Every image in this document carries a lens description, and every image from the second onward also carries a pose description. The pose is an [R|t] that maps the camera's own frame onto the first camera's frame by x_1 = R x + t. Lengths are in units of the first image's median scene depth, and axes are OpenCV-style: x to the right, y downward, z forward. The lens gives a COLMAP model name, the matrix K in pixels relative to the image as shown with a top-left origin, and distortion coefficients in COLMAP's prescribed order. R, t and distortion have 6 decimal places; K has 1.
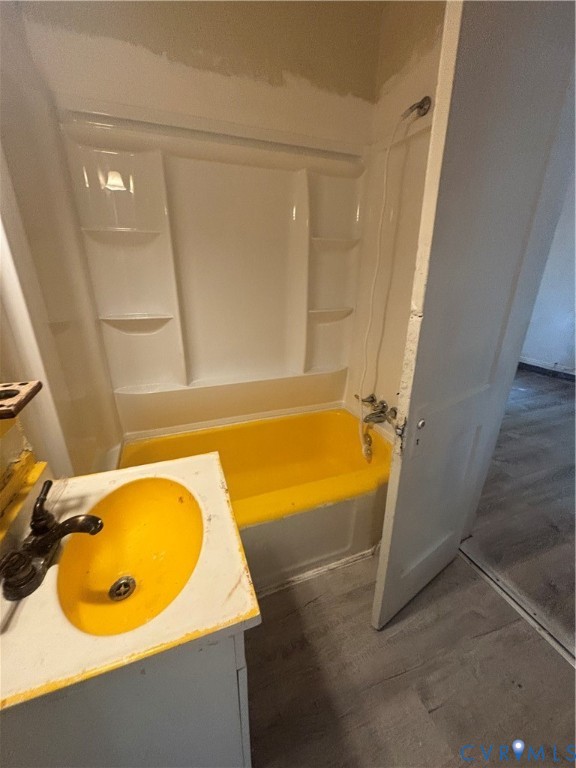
lens RADIAL K [[309.3, 0, 285.6], [0, 309.3, 383.5], [0, 0, 1]] dist [-0.000272, 0.002336]
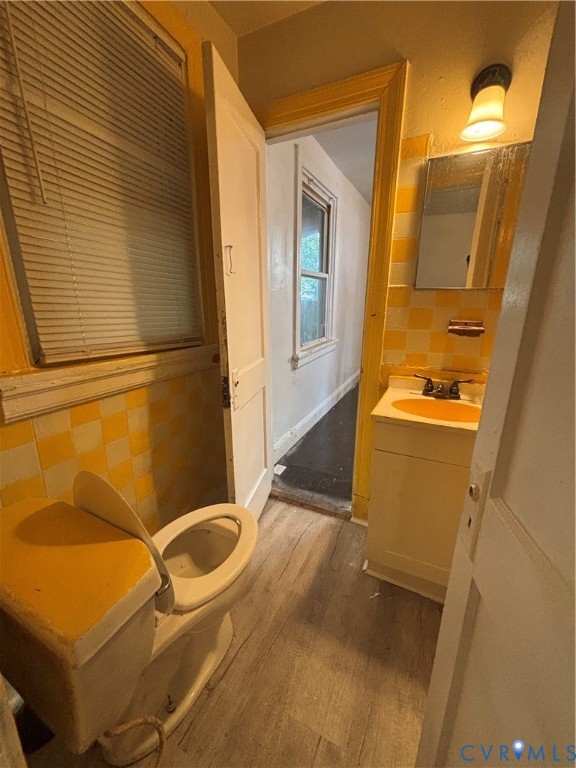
lens RADIAL K [[309.3, 0, 285.6], [0, 309.3, 383.5], [0, 0, 1]] dist [-0.000272, 0.002336]
pose [[-0.736543, 0.185482, -0.650462, 0.678042], [-0.249406, 0.819428, 0.516076, -0.179545], [0.628730, 0.542341, -0.557284, 0.634603]]
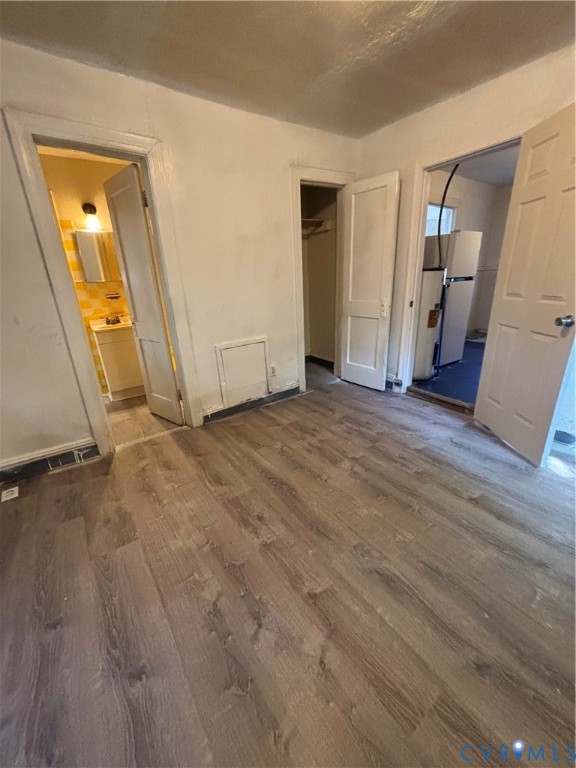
lens RADIAL K [[309.3, 0, 285.6], [0, 309.3, 383.5], [0, 0, 1]] dist [-0.000272, 0.002336]
pose [[0.258577, 0.297515, -0.919034, 2.535361], [-0.313951, 0.925624, 0.211316, -0.282976], [0.913550, 0.233890, 0.332750, 0.977062]]
